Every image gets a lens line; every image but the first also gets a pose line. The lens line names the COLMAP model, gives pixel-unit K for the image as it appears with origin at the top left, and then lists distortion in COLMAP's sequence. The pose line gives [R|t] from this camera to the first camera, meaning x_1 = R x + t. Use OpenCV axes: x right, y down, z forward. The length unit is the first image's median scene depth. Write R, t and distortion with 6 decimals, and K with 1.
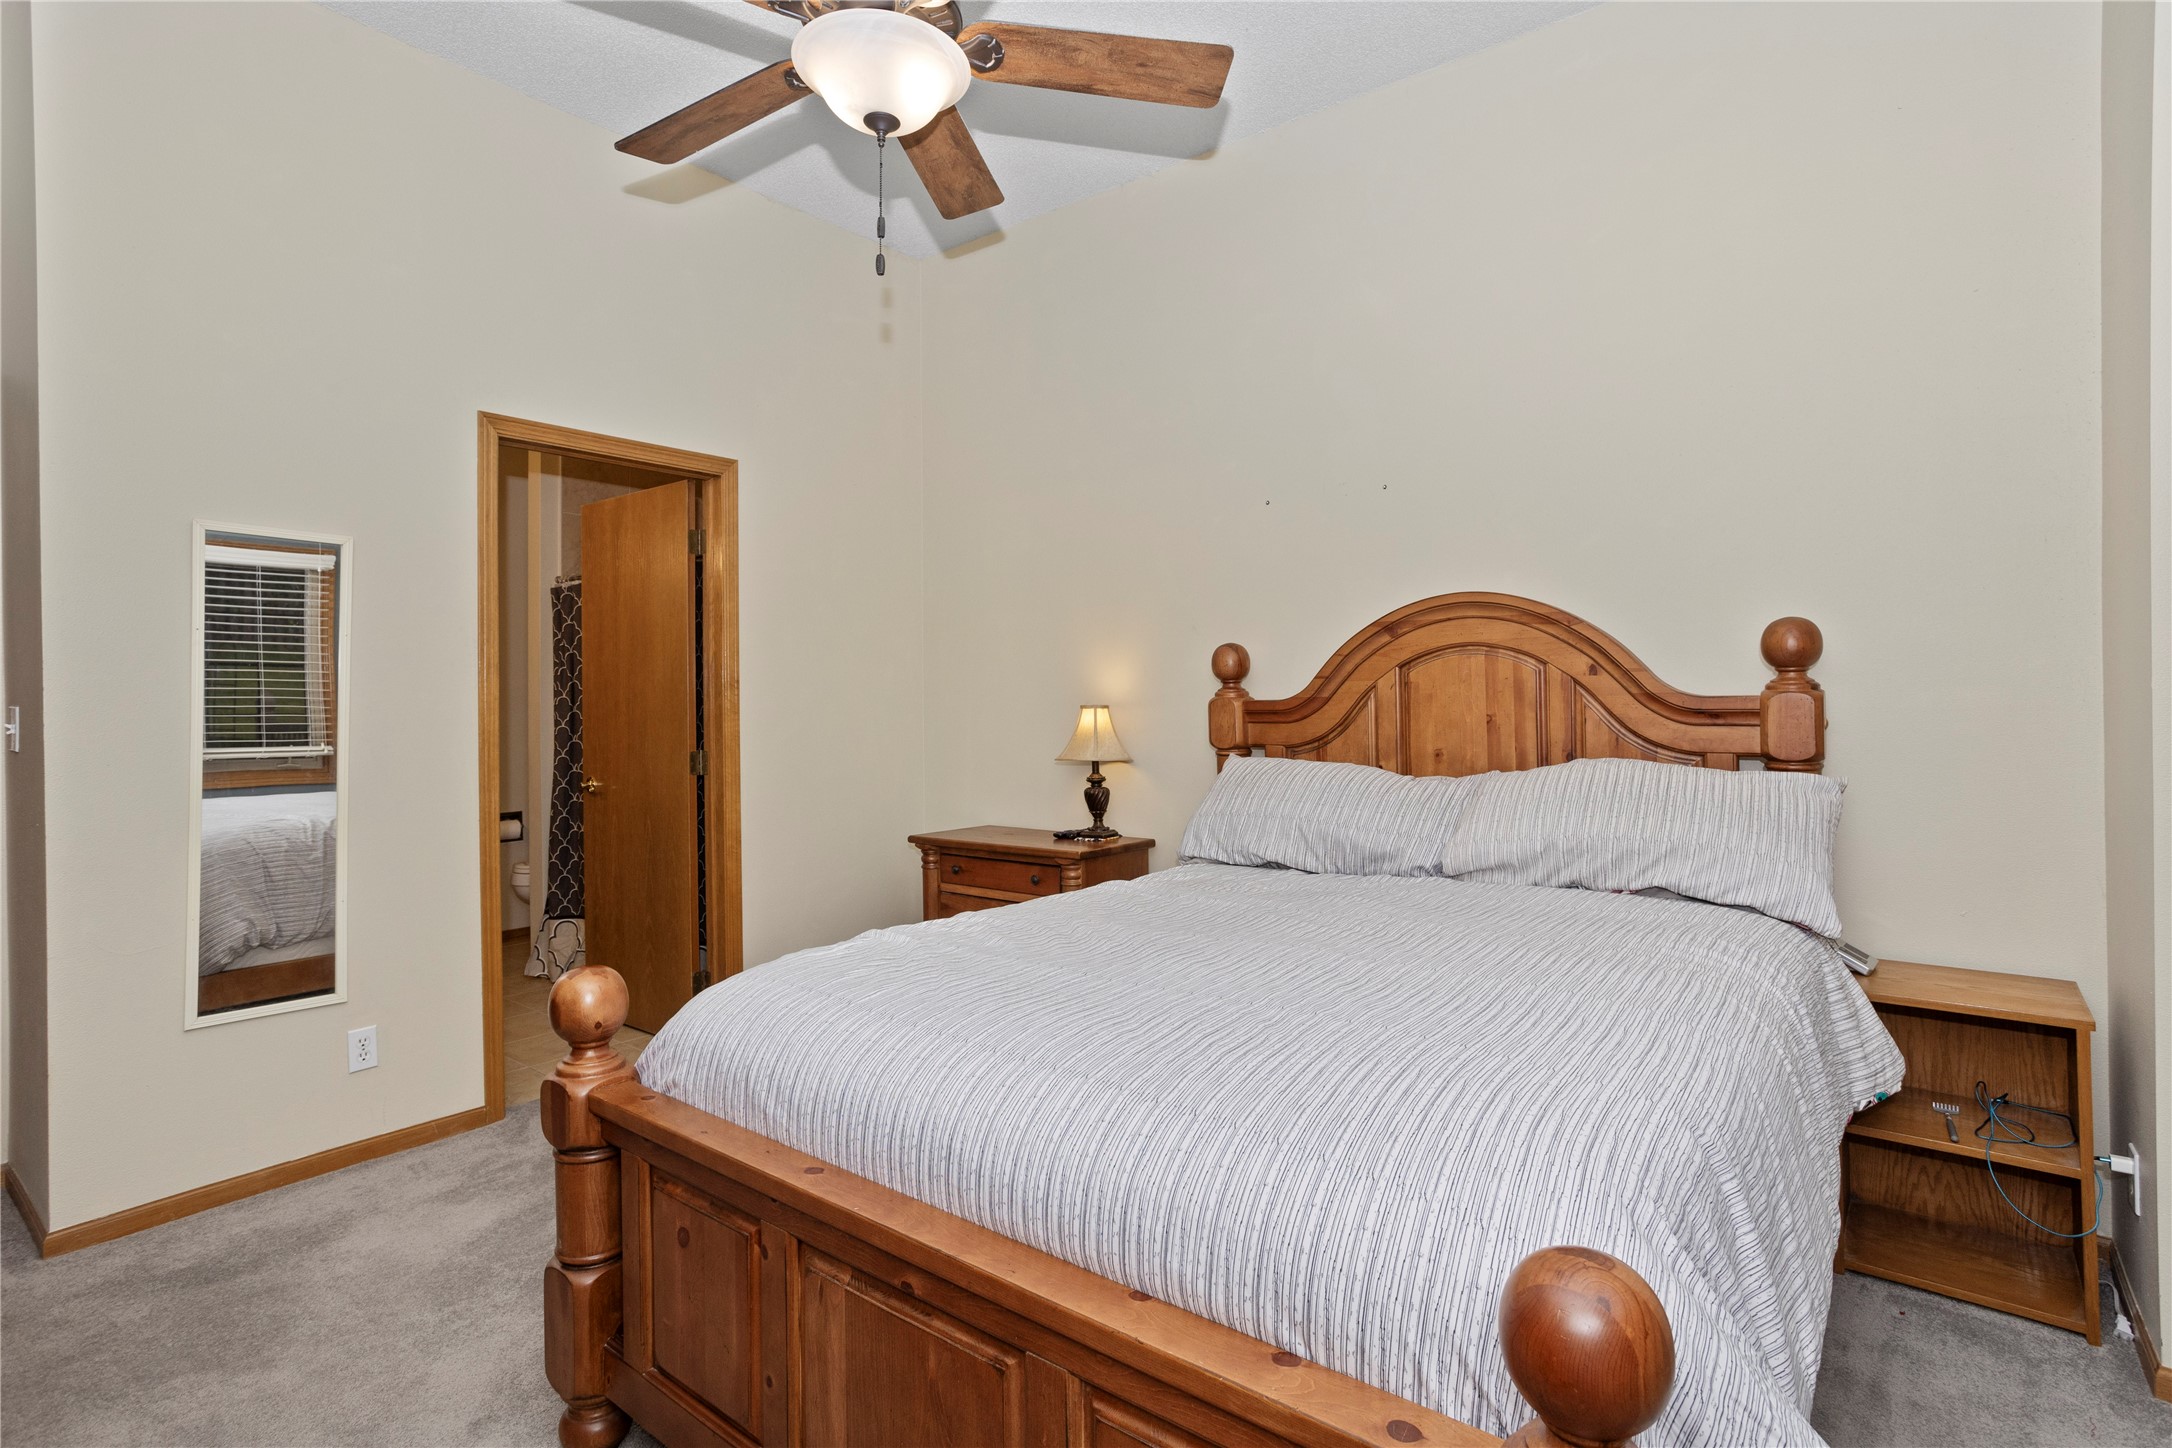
lens RADIAL K [[1056.9, 0, 1066.2], [0, 1056.9, 710.3], [0, 0, 1]] dist [0.000778, 0.000127]
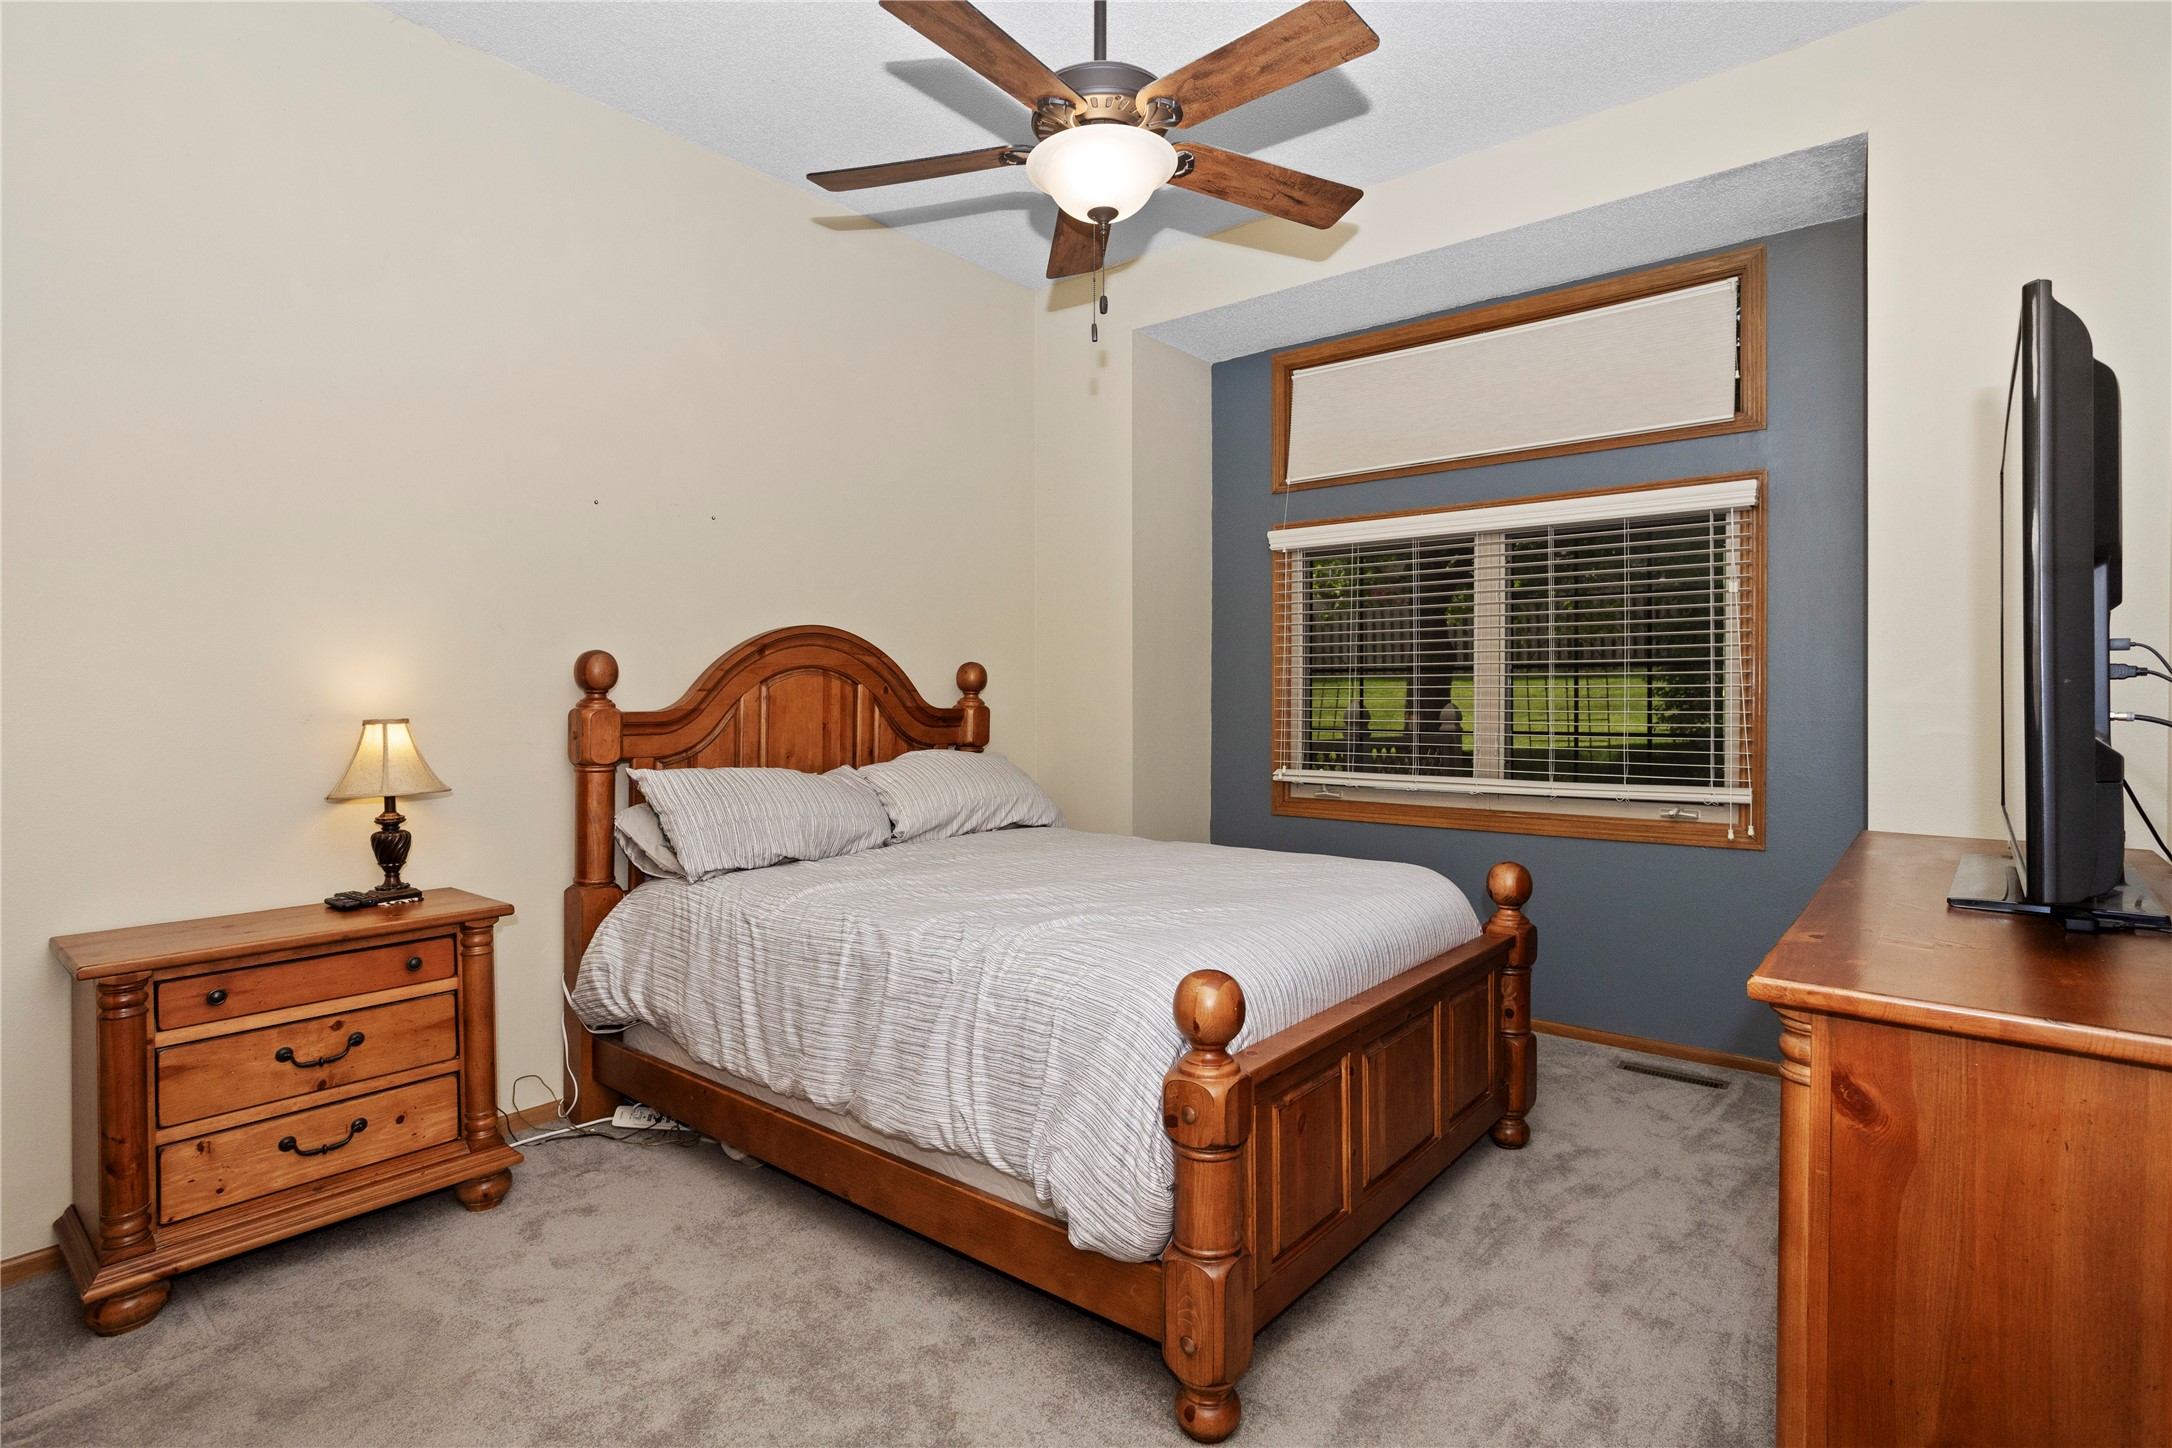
lens RADIAL K [[1056.9, 0, 1069.6], [0, 1056.9, 716.0], [0, 0, 1]] dist [0.000778, 0.000127]
pose [[0.093305, -0.004752, 0.995626, -0.739519], [0.015105, 0.999880, 0.003357, -0.003329], [-0.995523, 0.014726, 0.093365, 0.512391]]
